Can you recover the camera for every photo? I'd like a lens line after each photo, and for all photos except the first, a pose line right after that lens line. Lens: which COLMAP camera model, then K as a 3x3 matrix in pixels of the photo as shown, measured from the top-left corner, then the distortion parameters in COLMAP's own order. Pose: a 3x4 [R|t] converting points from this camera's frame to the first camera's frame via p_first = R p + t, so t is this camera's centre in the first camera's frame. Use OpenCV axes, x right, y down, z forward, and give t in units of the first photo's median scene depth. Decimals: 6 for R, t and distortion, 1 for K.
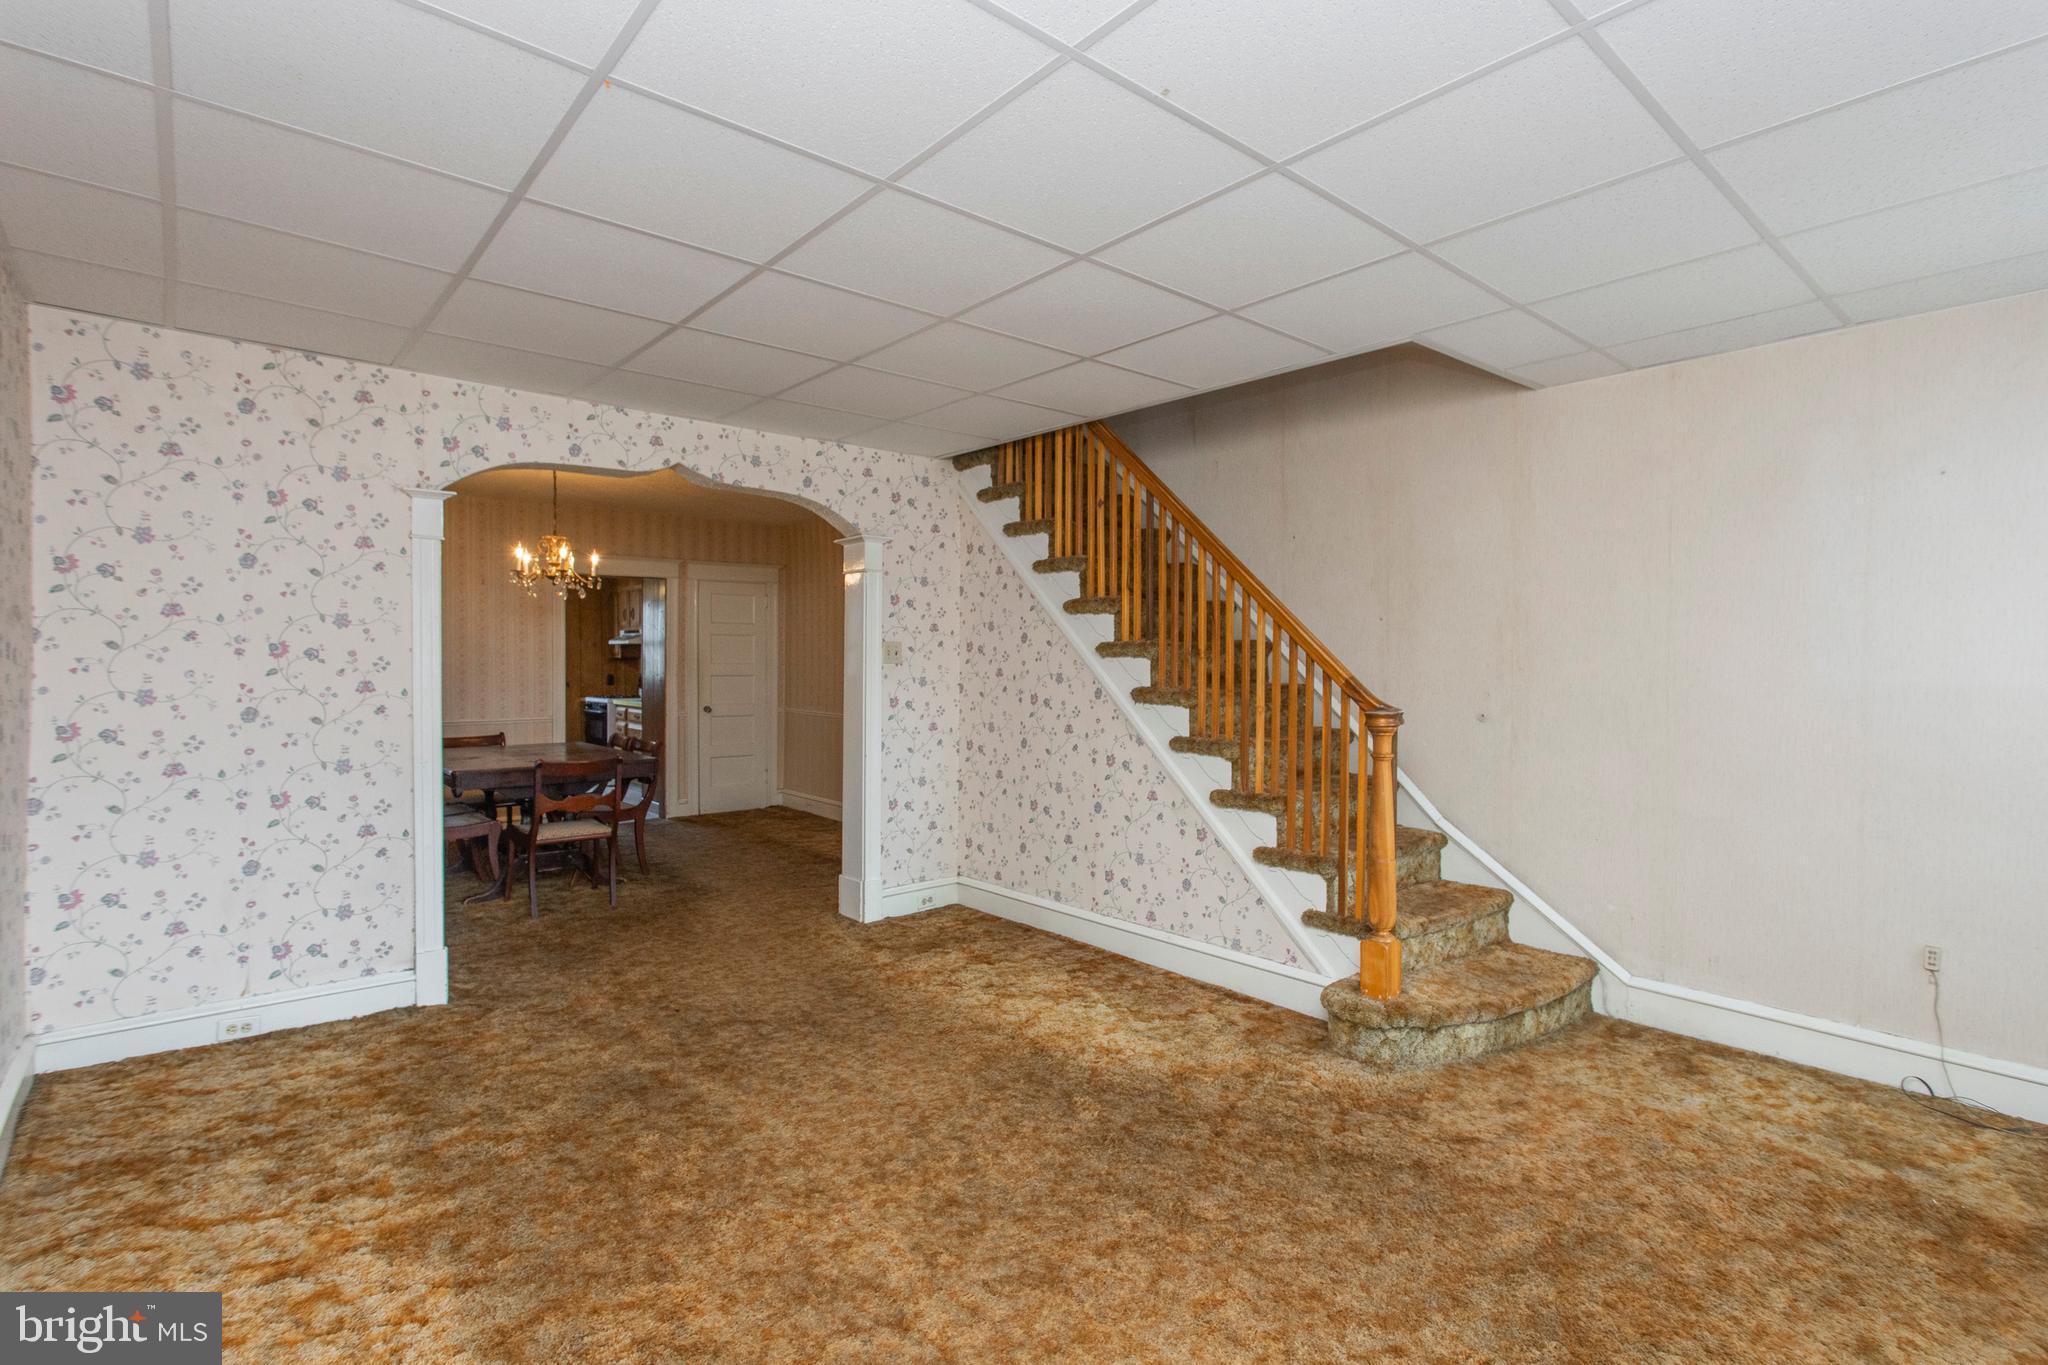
lens RADIAL K [[971.2, 0, 1014.1], [0, 971.2, 686.5], [0, 0, 1]] dist [-0.001433, 0.000086]
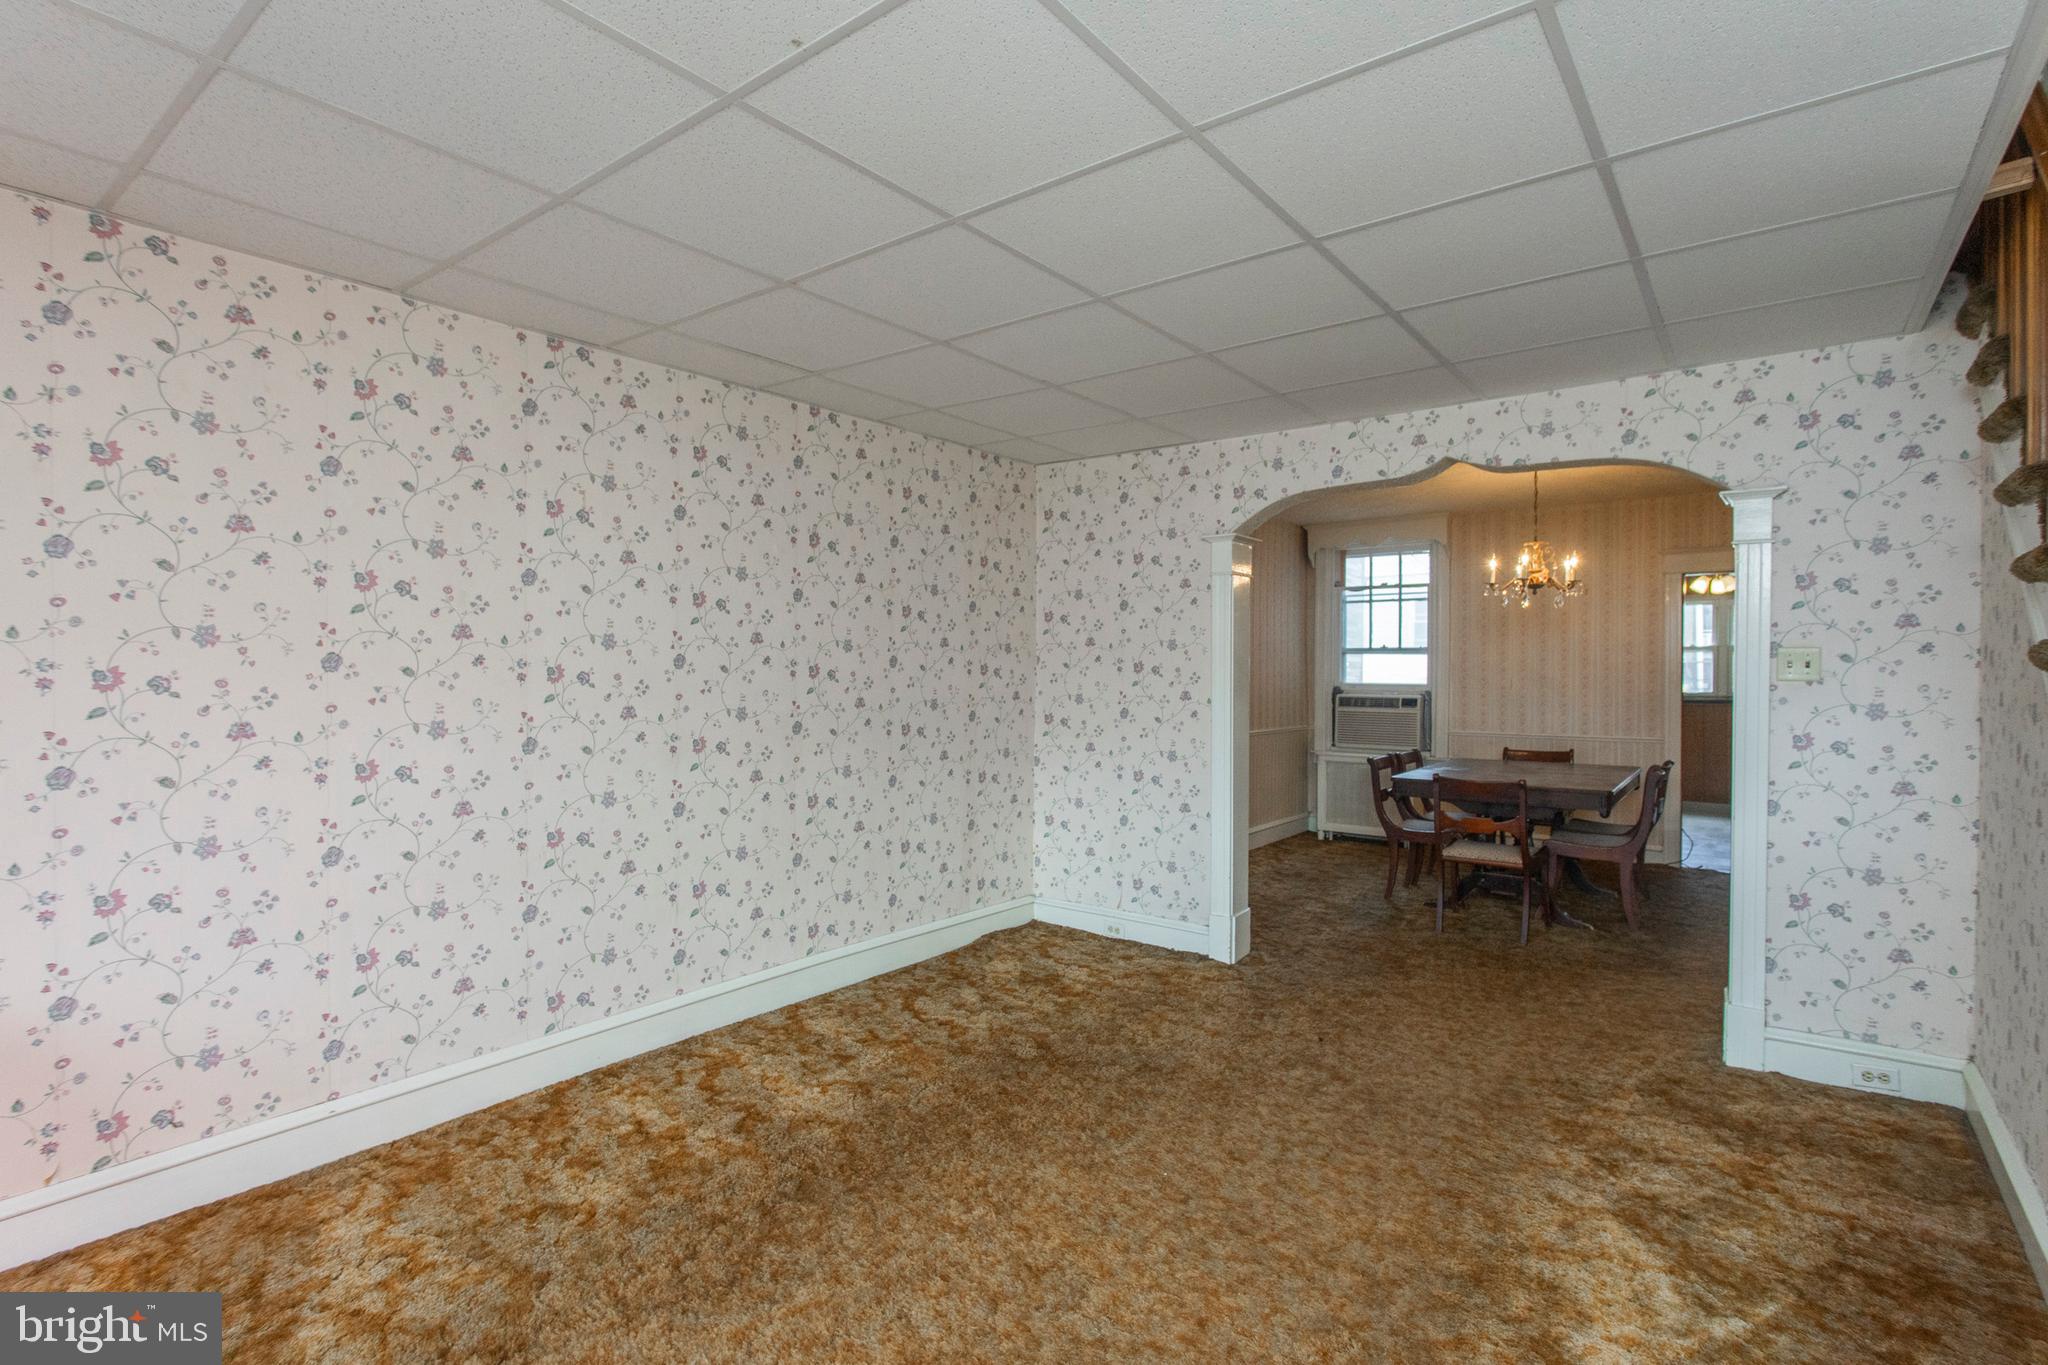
lens RADIAL K [[978.0, 0, 1030.3], [0, 978.0, 682.3], [0, 0, 1]] dist [-0.002839, 0.000691]
pose [[0.220518, 0.011276, -0.975318, 0.563604], [-0.023964, 0.999694, 0.006140, -0.021021], [0.975088, 0.022019, 0.220721, 0.525419]]
